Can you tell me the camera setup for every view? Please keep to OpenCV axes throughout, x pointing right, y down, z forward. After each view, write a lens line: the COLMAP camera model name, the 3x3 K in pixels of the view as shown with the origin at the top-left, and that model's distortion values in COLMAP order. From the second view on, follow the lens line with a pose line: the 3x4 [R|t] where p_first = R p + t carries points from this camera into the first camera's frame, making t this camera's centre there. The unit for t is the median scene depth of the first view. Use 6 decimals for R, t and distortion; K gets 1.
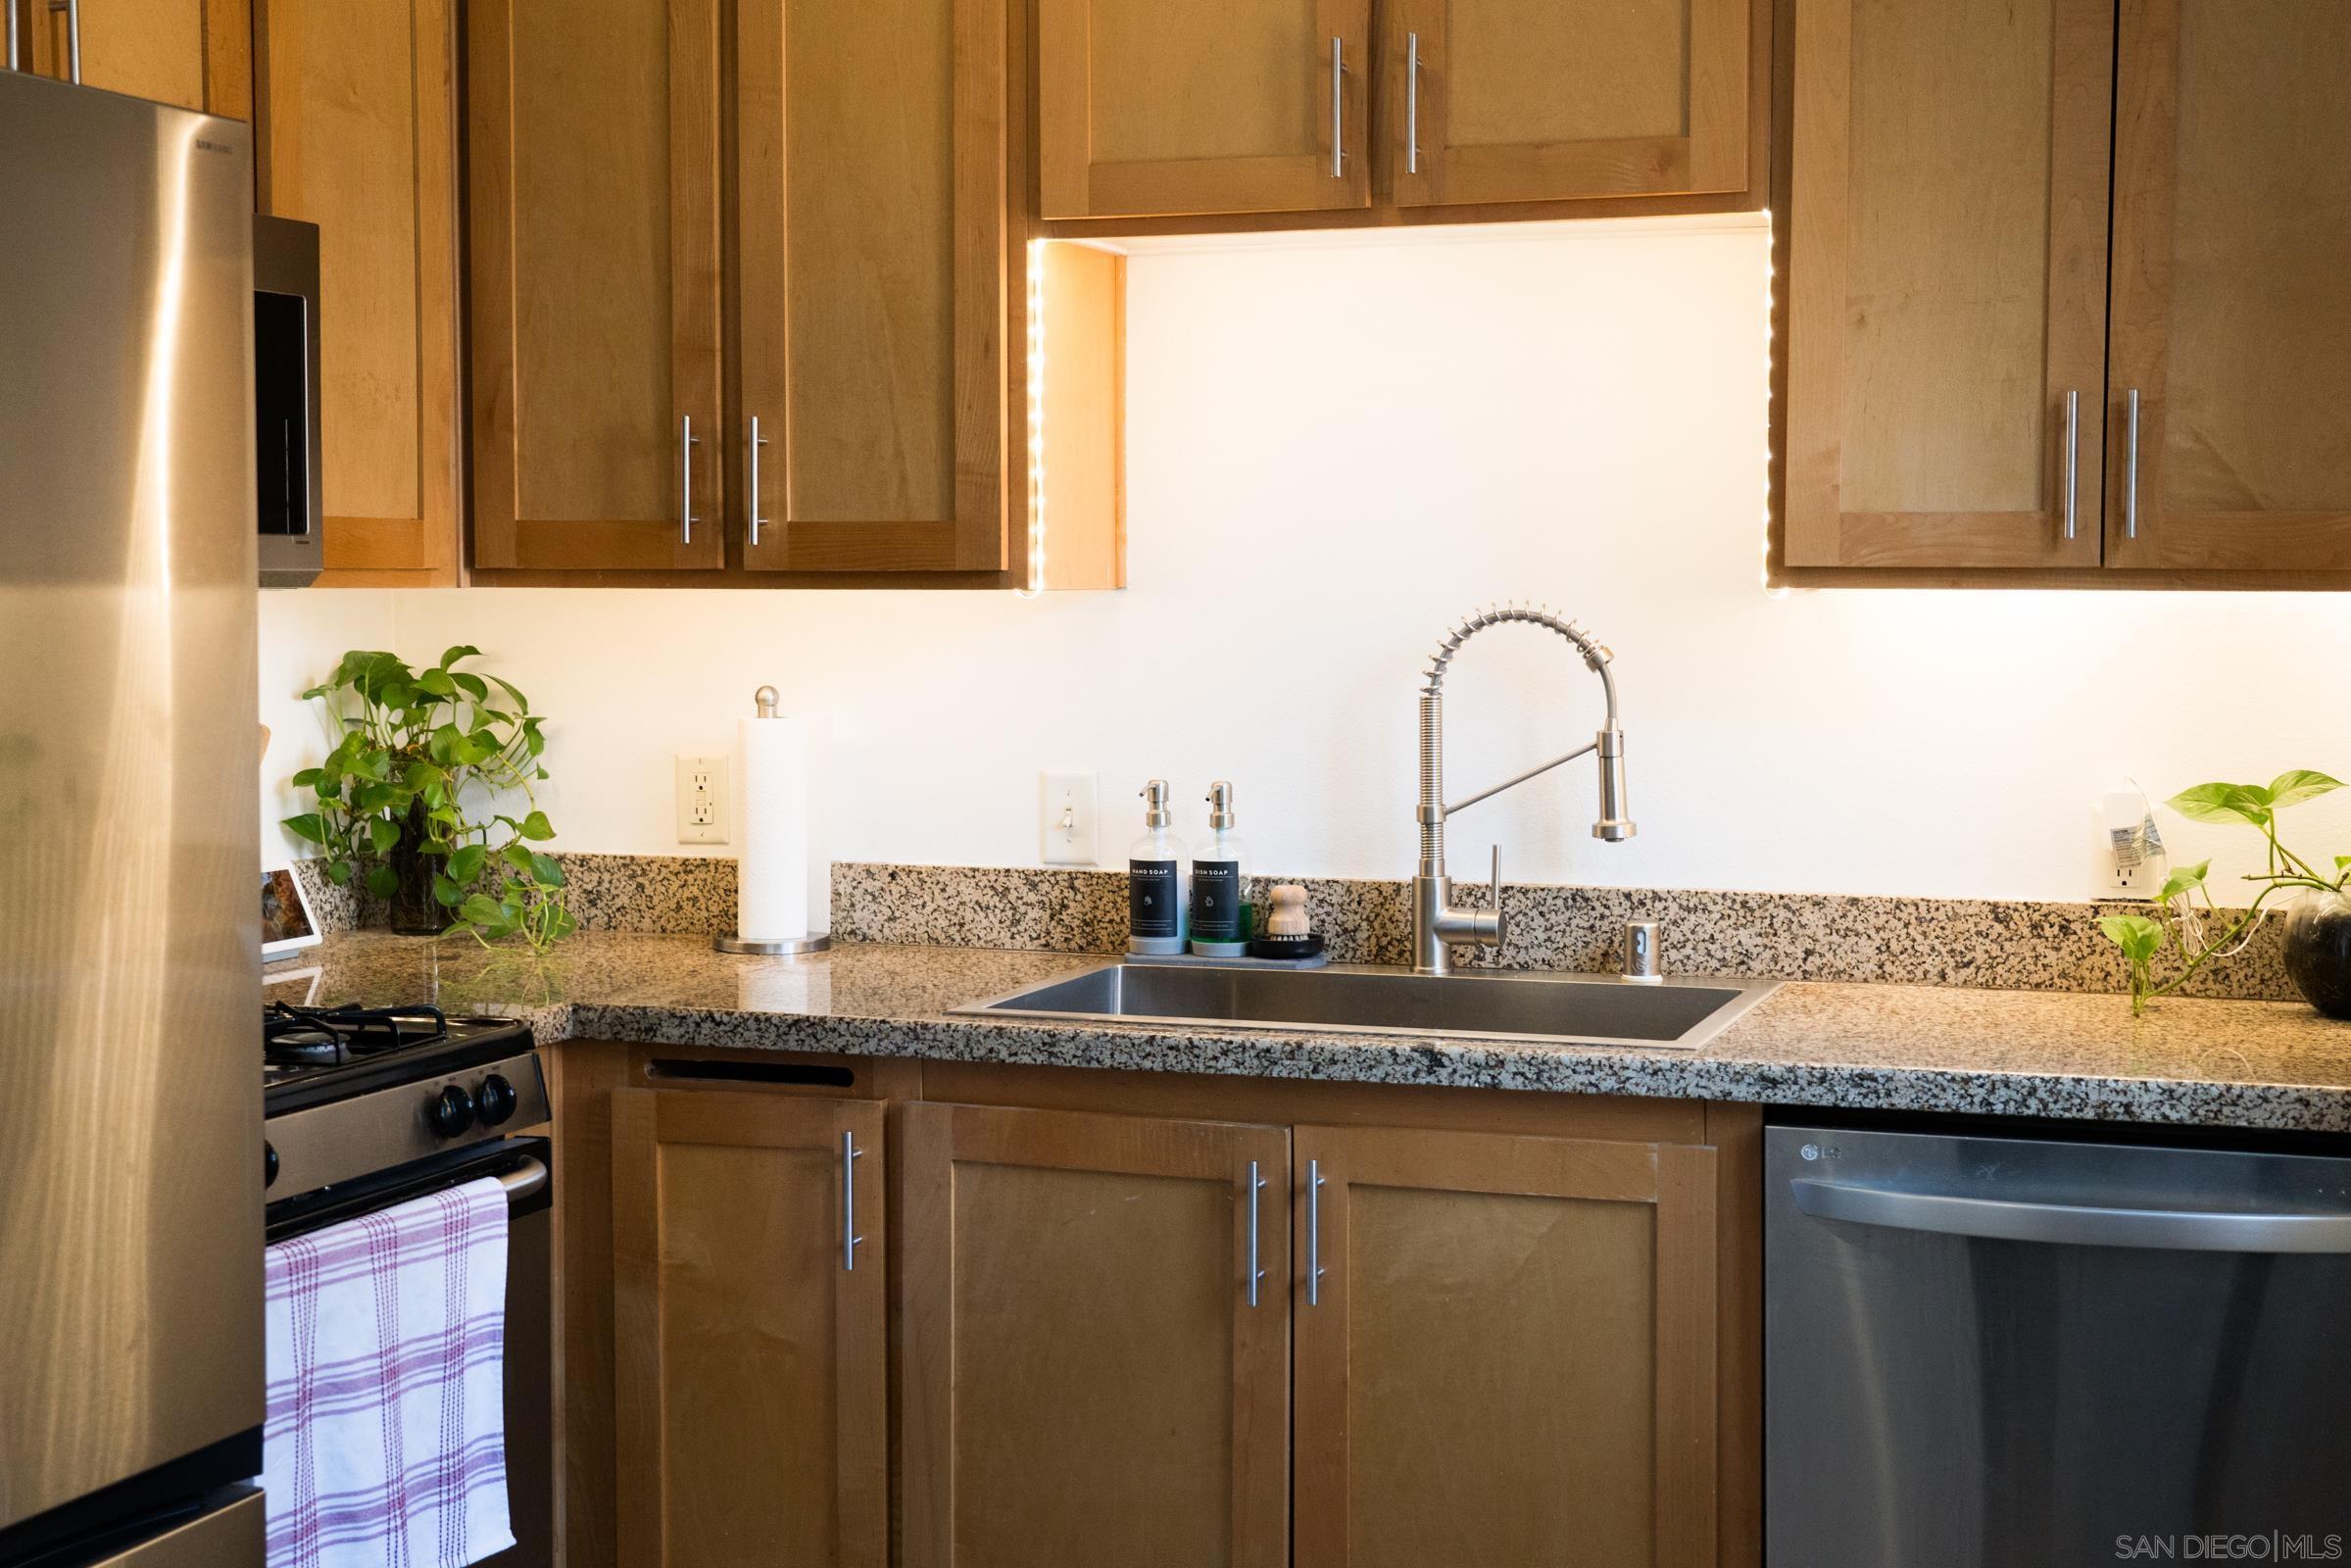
lens RADIAL K [[3397.9, 0, 1175.5], [0, 3397.9, 784.0], [0, 0, 1]] dist [0.067427, -0.023351]
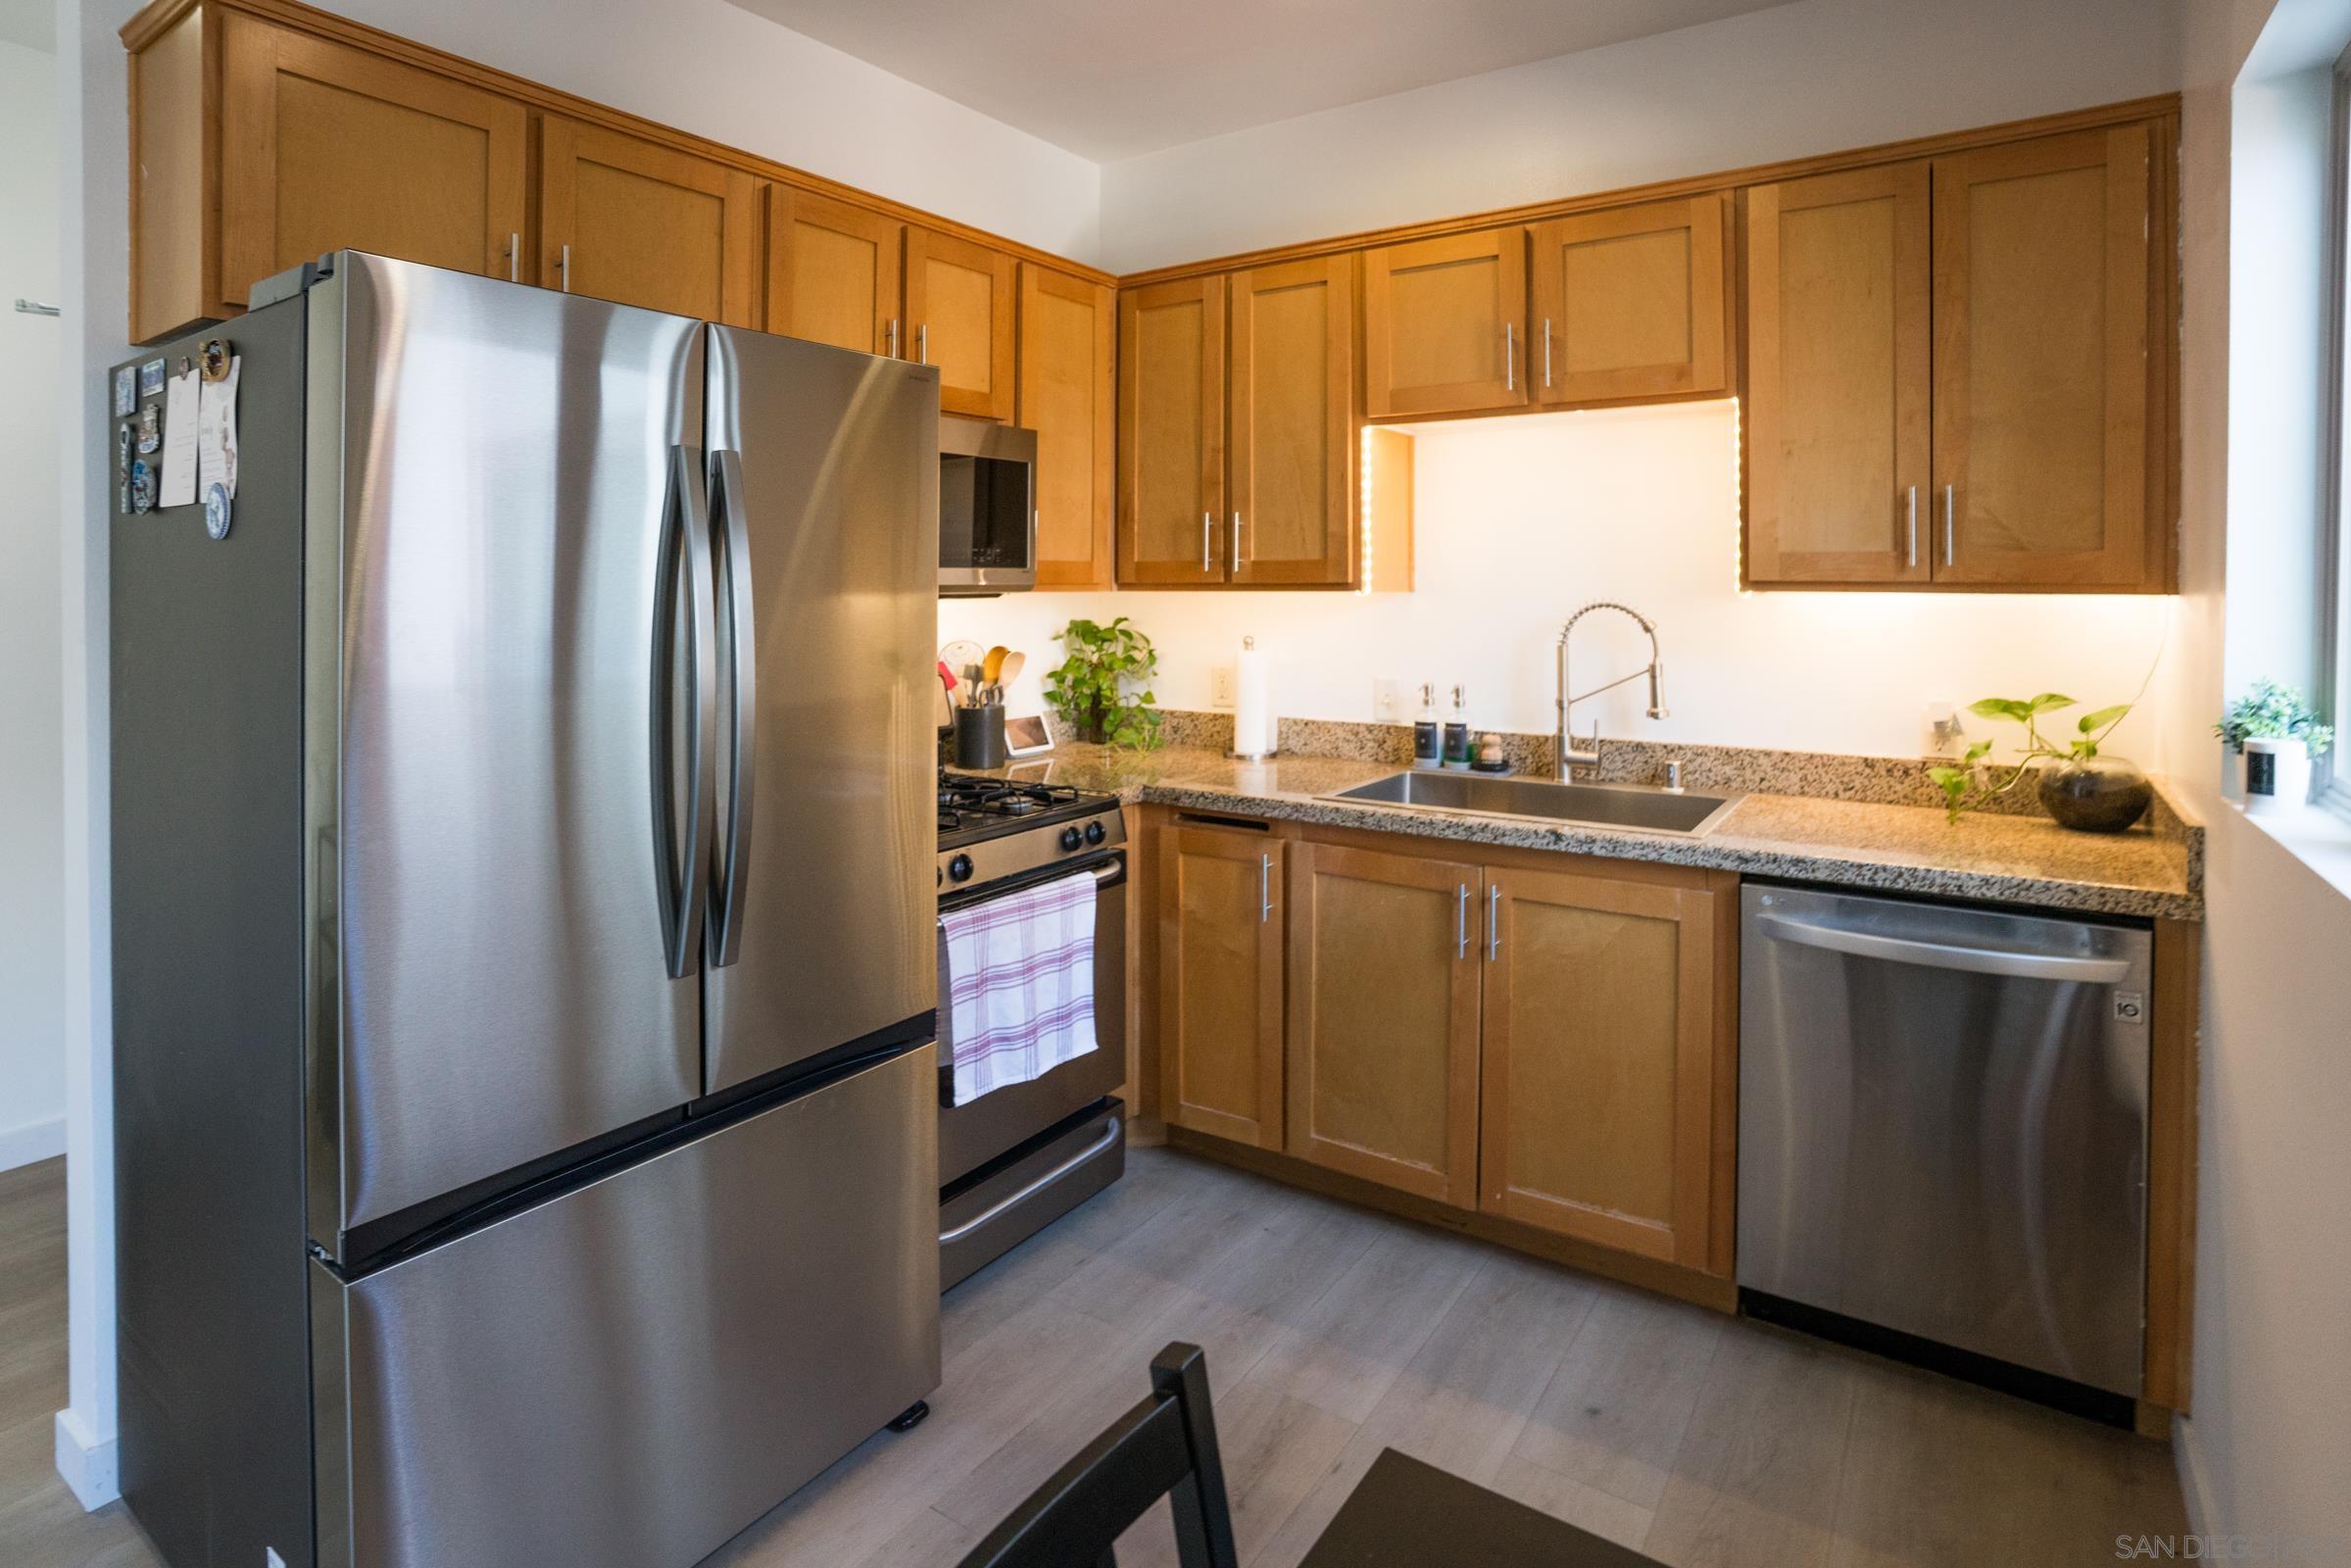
lens RADIAL K [[1243.1, 0, 1169.7], [0, 1243.1, 590.1], [0, 0, 1]] dist [-0.063091, 0.032083]
pose [[0.967772, 0.000921, -0.251825, 0.034955], [-0.015601, 0.998292, -0.056302, -0.013870], [0.251343, 0.058416, 0.966134, 0.235164]]
